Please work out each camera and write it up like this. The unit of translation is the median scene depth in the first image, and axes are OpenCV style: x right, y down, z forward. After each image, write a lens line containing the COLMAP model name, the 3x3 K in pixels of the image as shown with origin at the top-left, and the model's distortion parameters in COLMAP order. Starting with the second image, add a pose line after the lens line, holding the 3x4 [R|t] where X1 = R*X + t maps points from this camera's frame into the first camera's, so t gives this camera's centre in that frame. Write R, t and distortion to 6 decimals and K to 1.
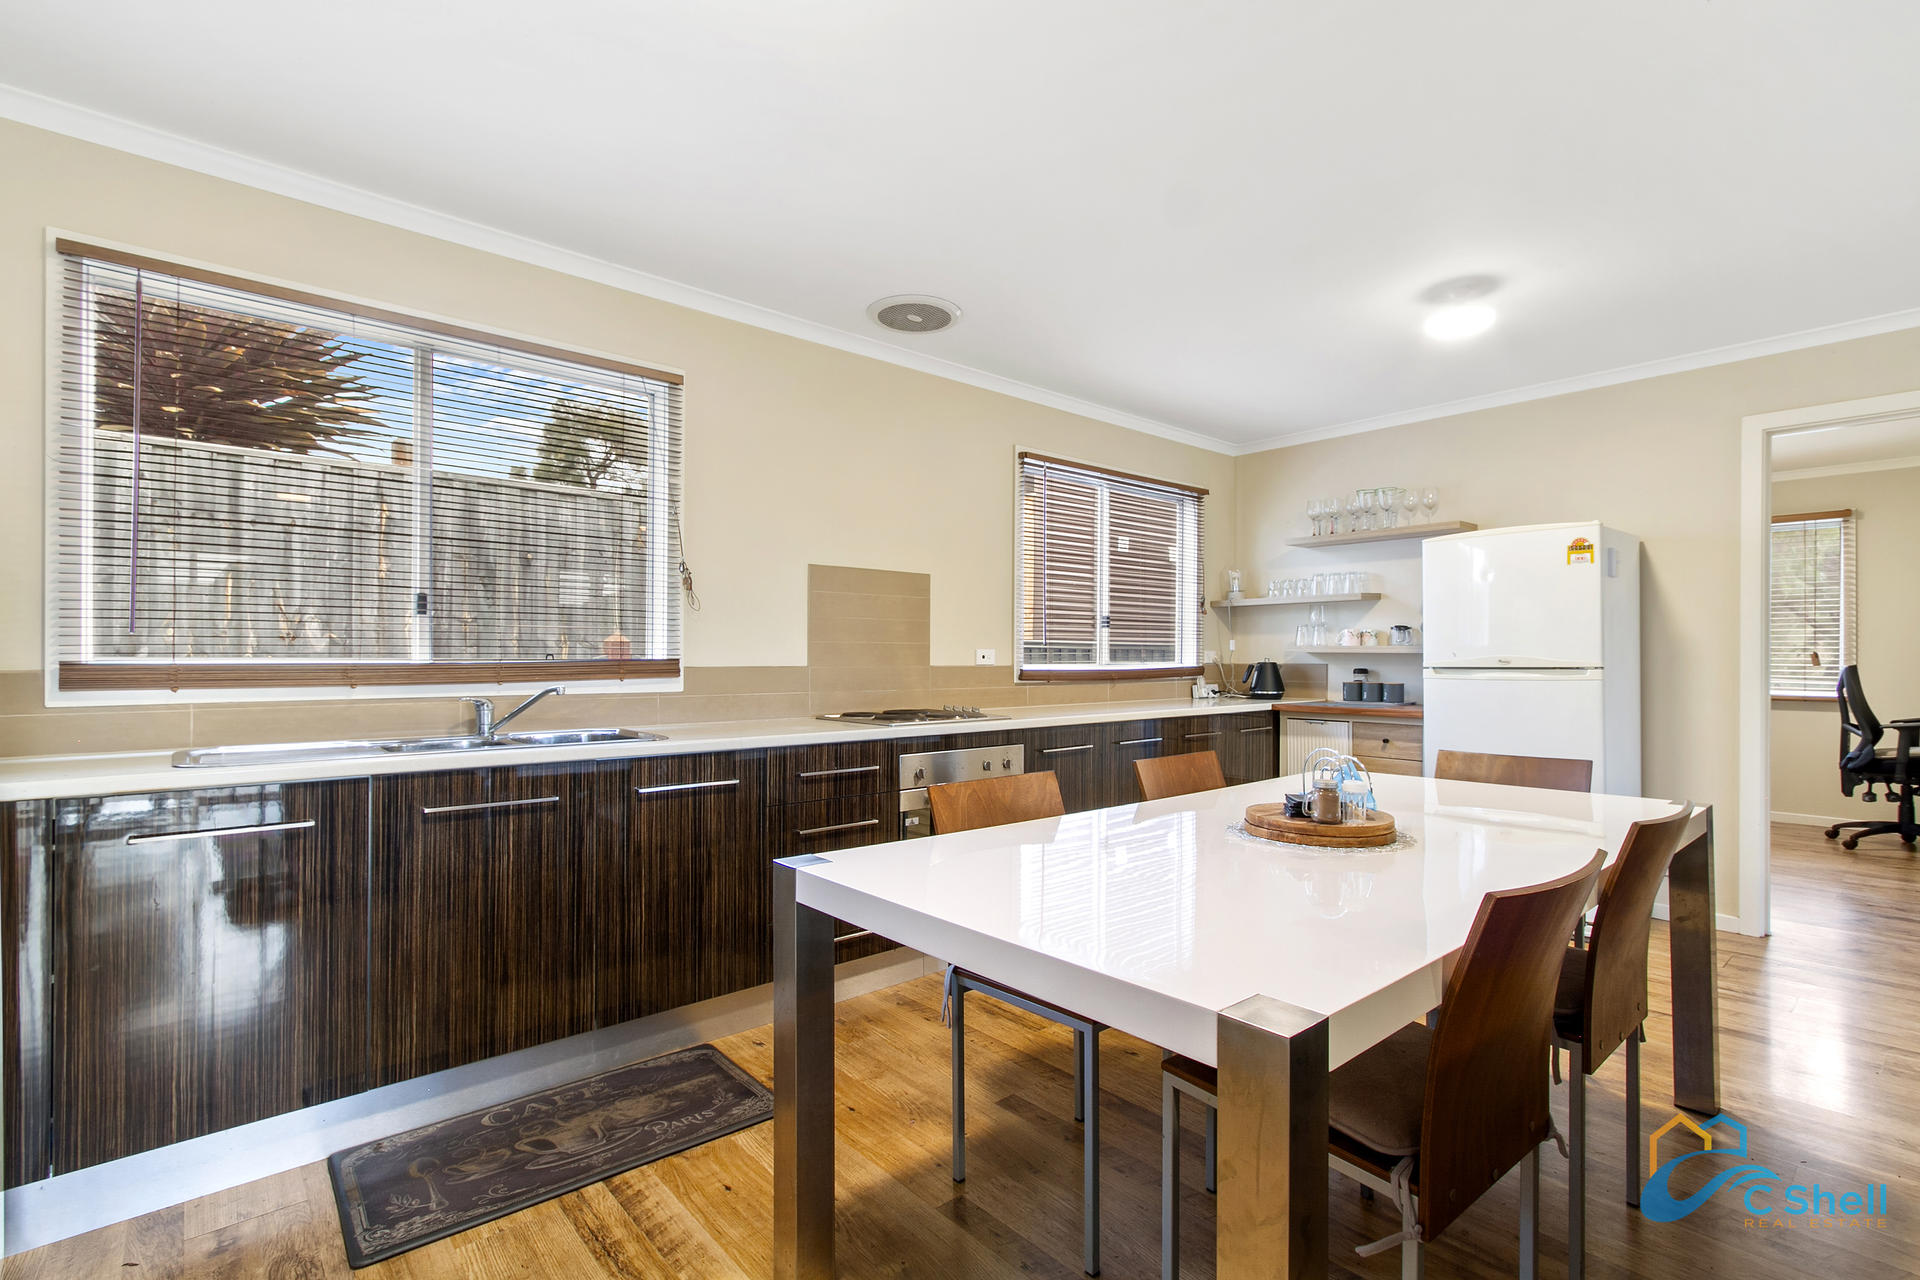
lens RADIAL K [[880.1, 0, 966.5], [0, 880.1, 661.0], [0, 0, 1]] dist [0.000643, -0.000286]
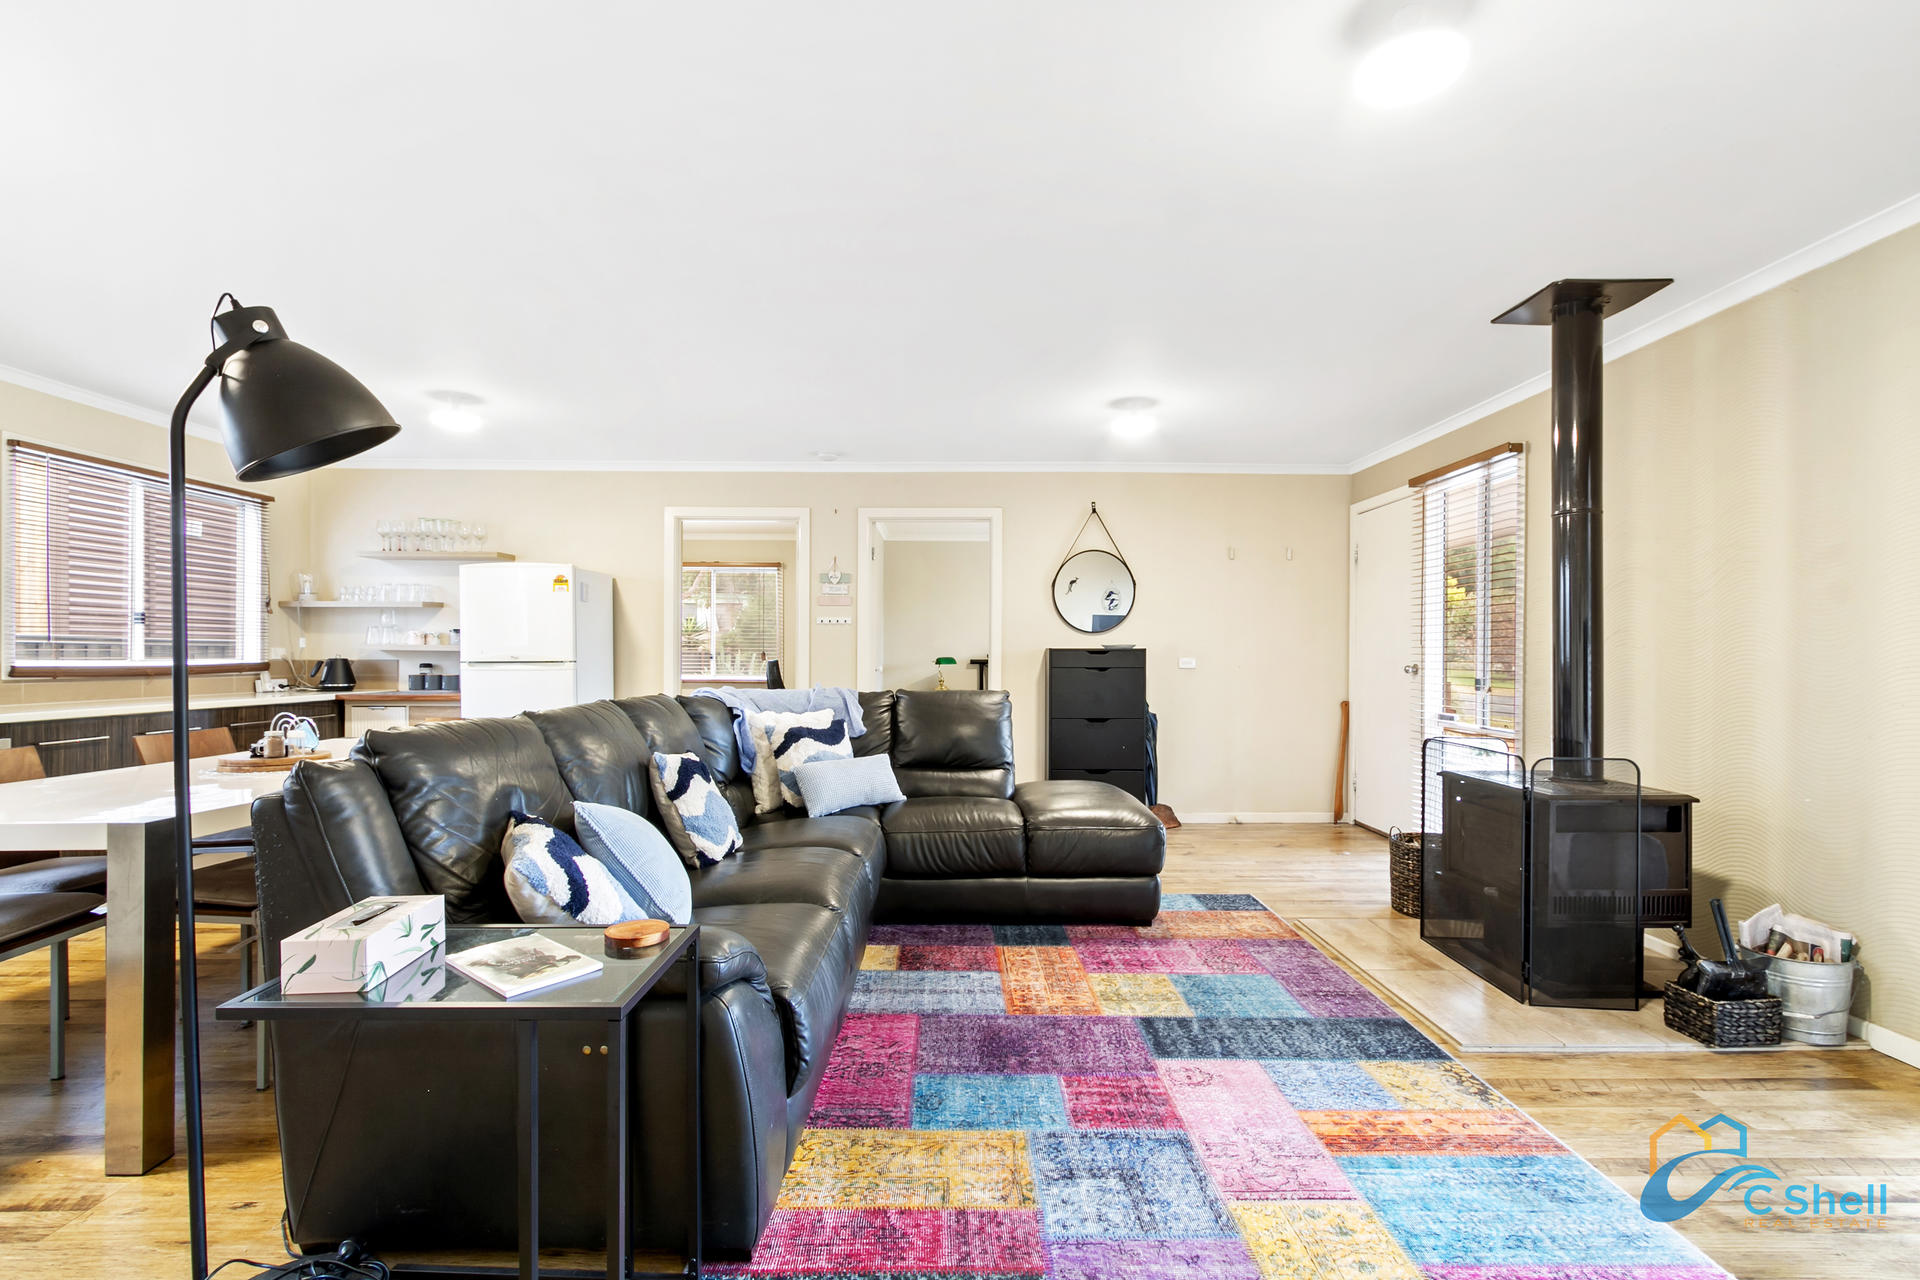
lens RADIAL K [[880.1, 0, 966.5], [0, 880.1, 661.0], [0, 0, 1]] dist [0.000643, -0.000286]
pose [[0.646479, -0.003593, 0.762923, 0.002209], [0.001208, 0.999992, 0.003686, 0.001771], [-0.762930, -0.001462, 0.646479, -0.376491]]
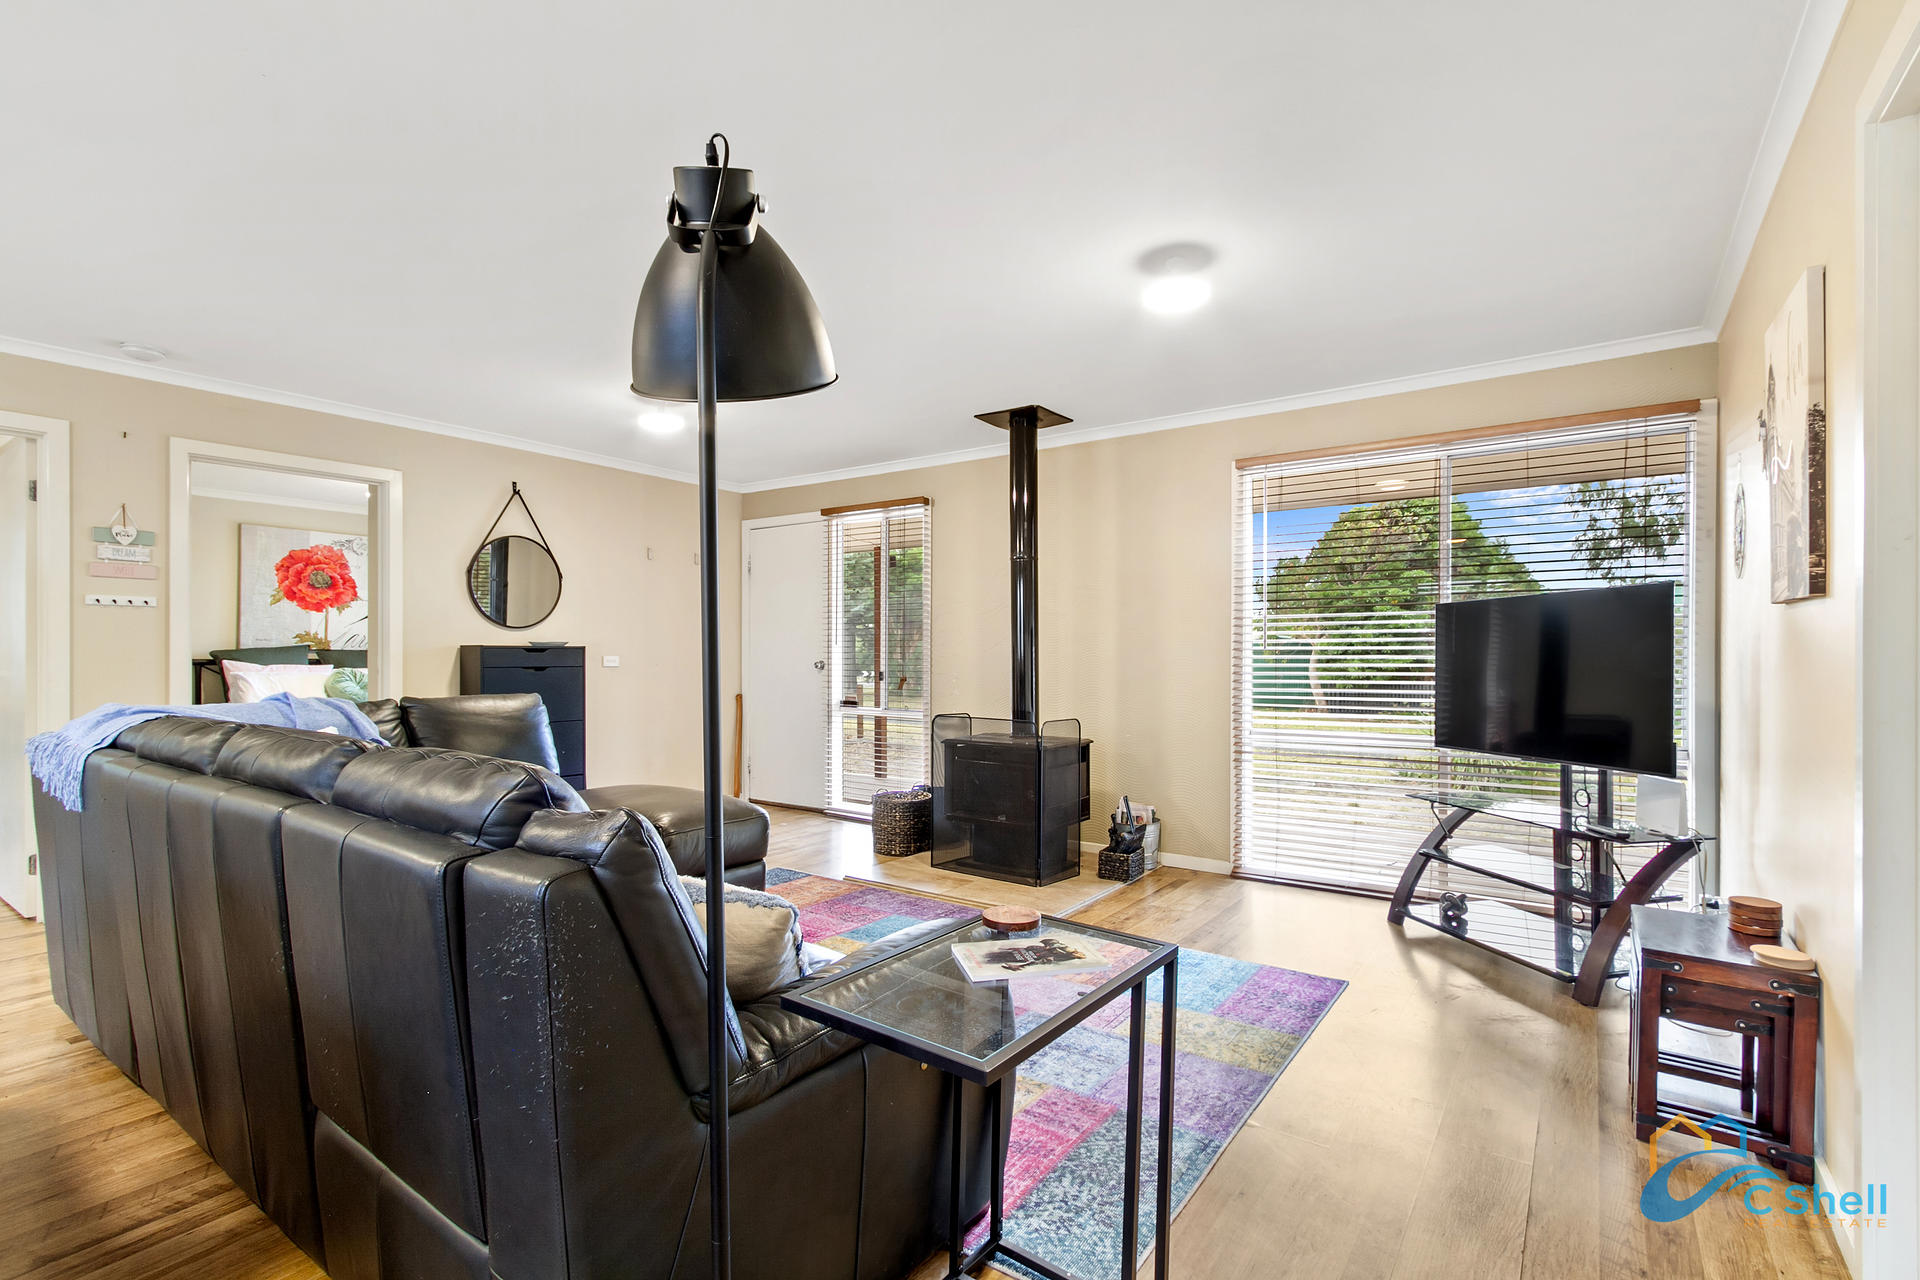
lens RADIAL K [[880.1, 0, 966.5], [0, 880.1, 661.0], [0, 0, 1]] dist [0.000643, -0.000286]
pose [[-0.236192, -0.006792, 0.971683, -0.154414], [0.002820, 0.999967, 0.007675, 0.000797], [-0.971702, 0.004553, -0.236165, 0.019622]]
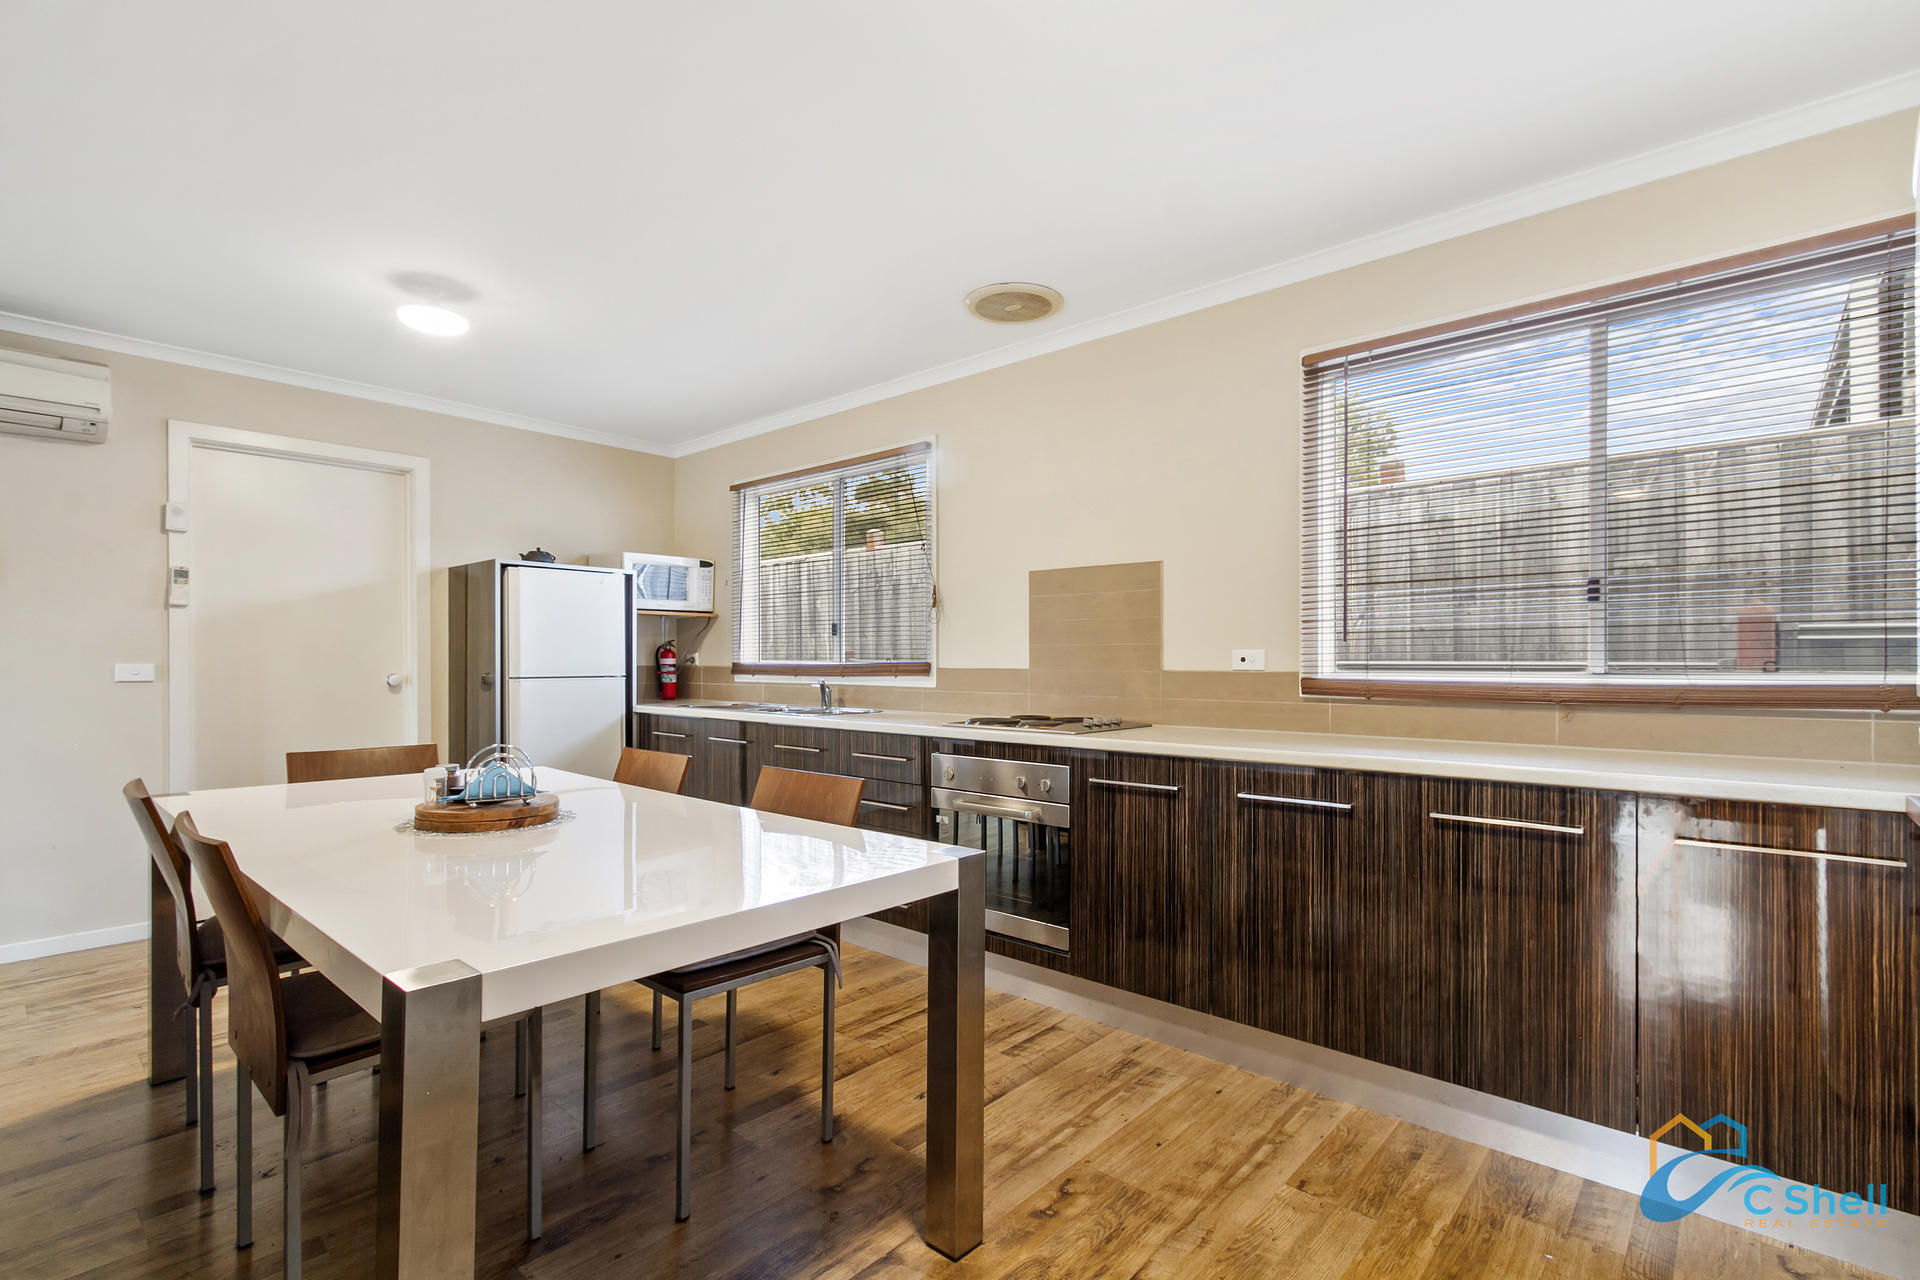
lens RADIAL K [[880.1, 0, 966.5], [0, 880.1, 661.0], [0, 0, 1]] dist [0.000643, -0.000286]
pose [[0.123520, -0.005168, -0.992329, 0.637867], [-0.008477, 0.999944, -0.006263, 0.002853], [0.992306, 0.009186, 0.123469, 0.599671]]
